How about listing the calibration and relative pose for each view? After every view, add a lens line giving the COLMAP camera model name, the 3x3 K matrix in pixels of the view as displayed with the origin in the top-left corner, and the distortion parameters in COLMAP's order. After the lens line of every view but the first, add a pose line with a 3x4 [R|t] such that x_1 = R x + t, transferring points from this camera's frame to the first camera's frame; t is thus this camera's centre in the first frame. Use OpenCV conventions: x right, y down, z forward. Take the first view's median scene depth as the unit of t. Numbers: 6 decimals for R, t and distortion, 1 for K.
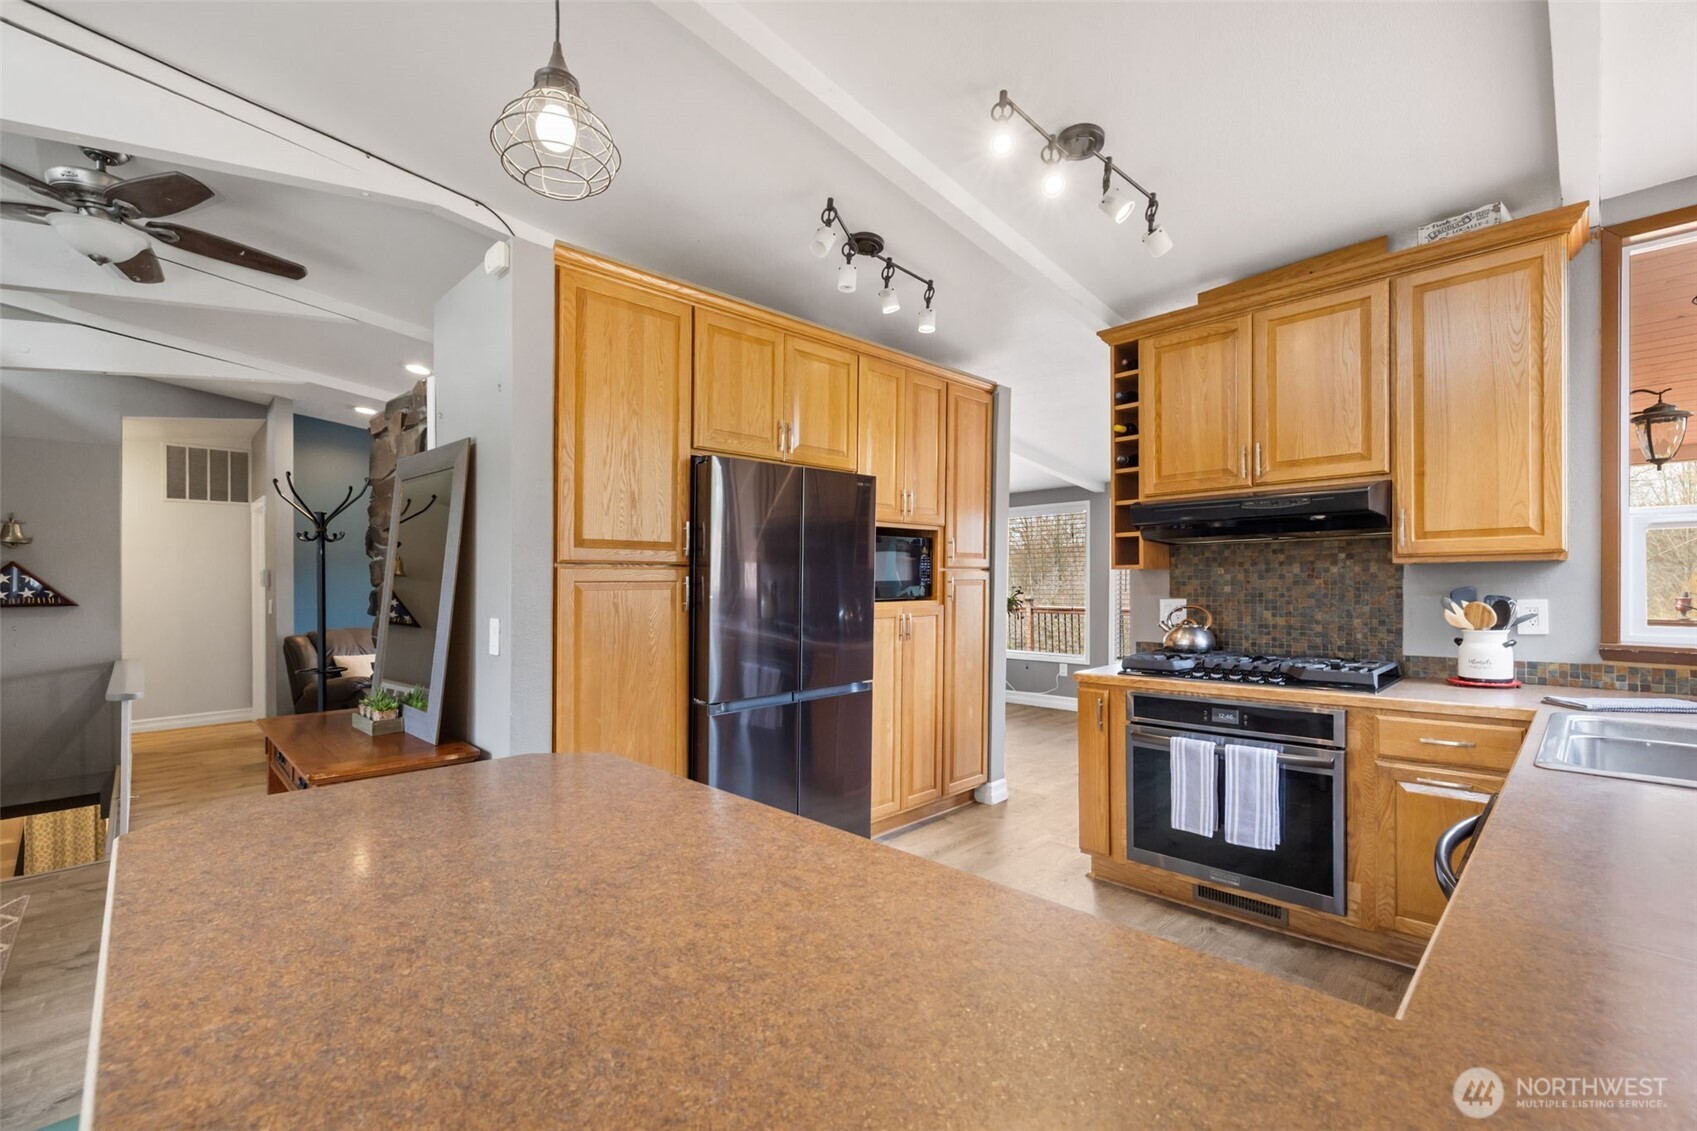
lens RADIAL K [[721.7, 0, 838.3], [0, 721.7, 574.5], [0, 0, 1]] dist [0.000810, -0.001286]
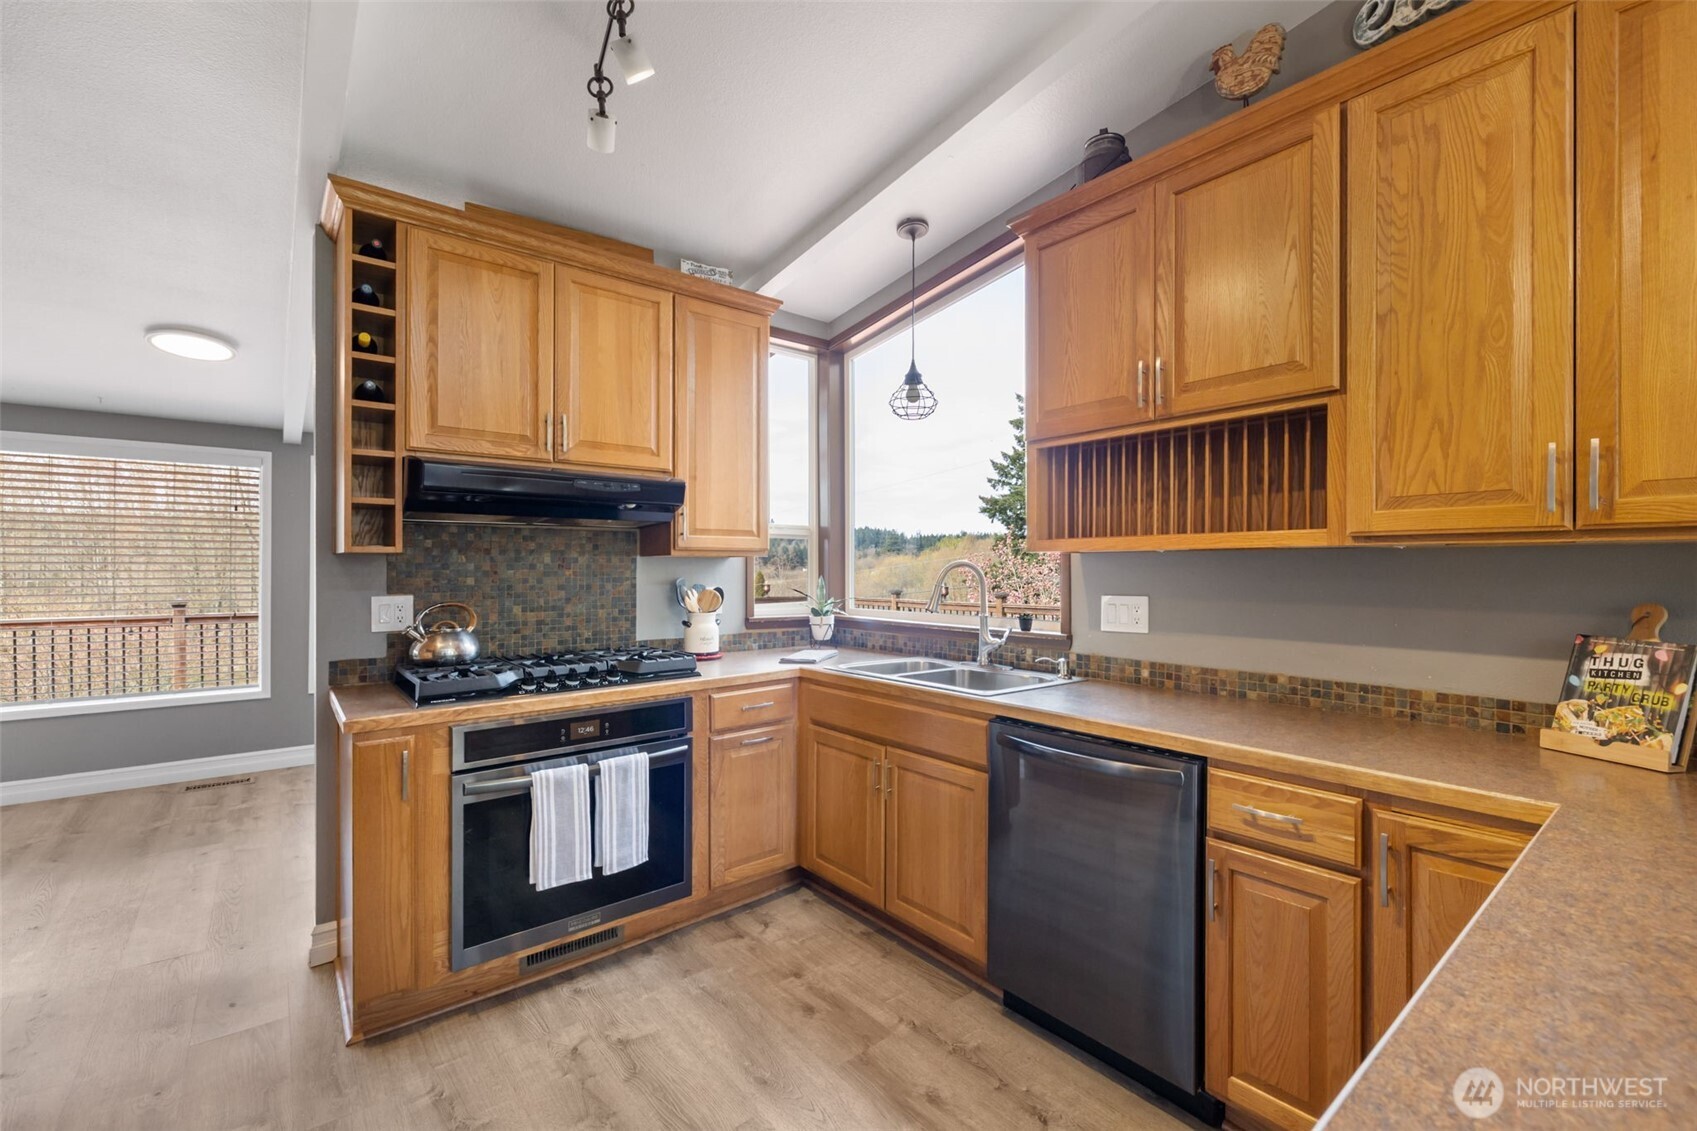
lens RADIAL K [[721.7, 0, 843.5], [0, 721.7, 571.5], [0, 0, 1]] dist [0.000810, -0.001286]
pose [[0.087060, 0.009552, 0.996157, -0.258059], [-0.009520, 0.999916, -0.008756, 0.013712], [-0.996158, -0.008721, 0.087144, 0.570097]]
